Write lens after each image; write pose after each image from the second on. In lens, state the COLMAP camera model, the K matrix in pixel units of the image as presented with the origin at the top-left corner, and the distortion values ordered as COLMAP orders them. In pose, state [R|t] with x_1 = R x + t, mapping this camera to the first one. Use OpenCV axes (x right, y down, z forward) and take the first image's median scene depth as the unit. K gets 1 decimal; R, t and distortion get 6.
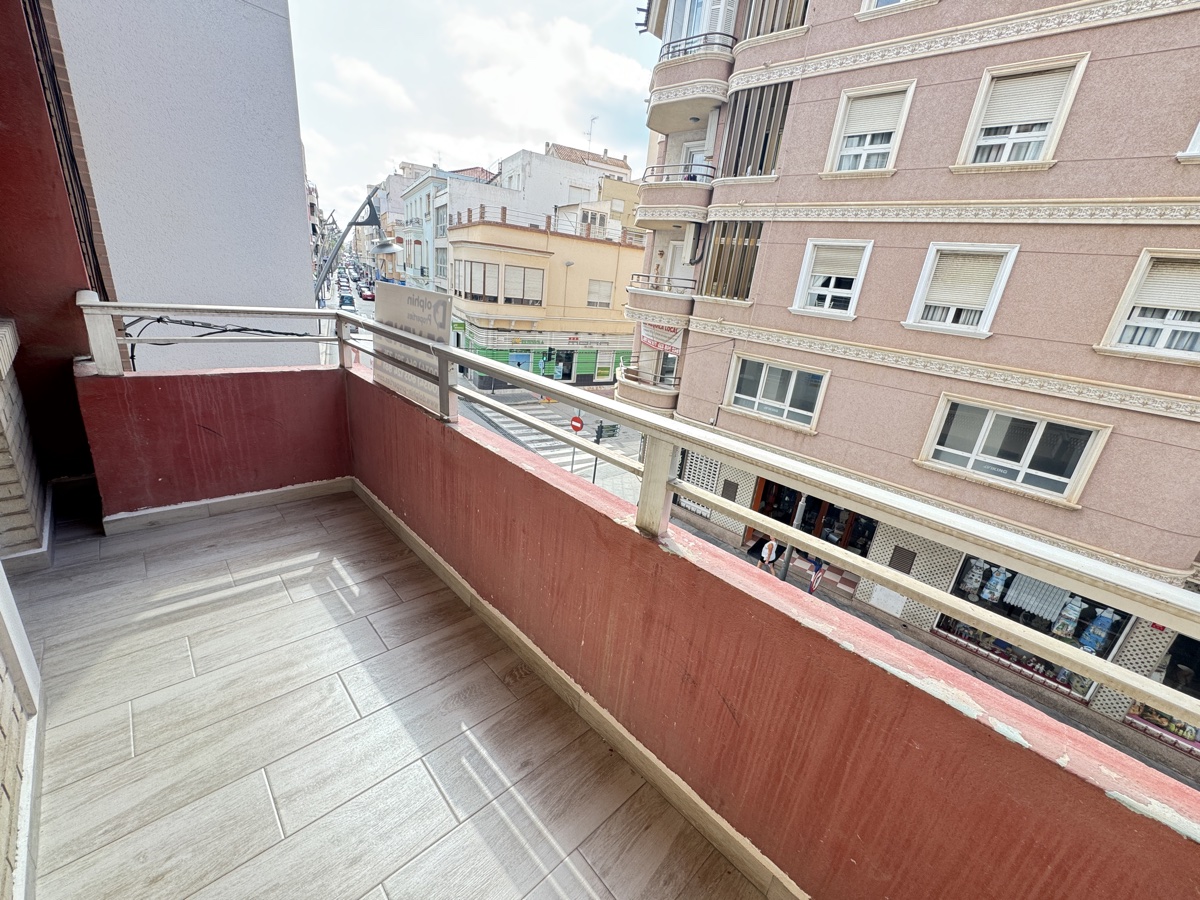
lens RADIAL K [[478.5, 0, 599.5], [0, 478.5, 448.9], [0, 0, 1]] dist [-0.004315, 0.000644]
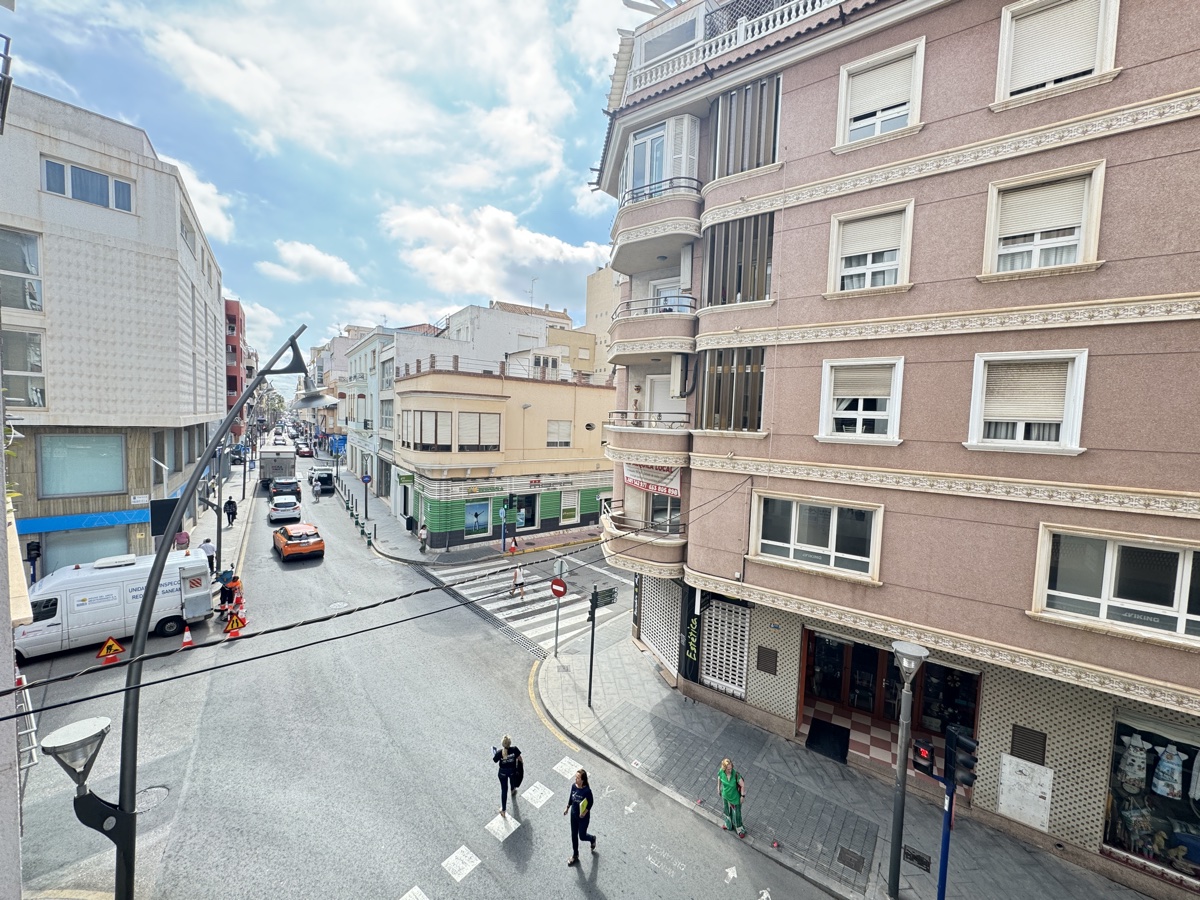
lens RADIAL K [[478.5, 0, 599.5], [0, 478.5, 448.9], [0, 0, 1]] dist [-0.004315, 0.000644]
pose [[0.990354, -0.077785, 0.114665, -0.088102], [0.105838, 0.958775, -0.263720, -0.093332], [-0.089424, 0.273313, 0.957760, 0.234222]]
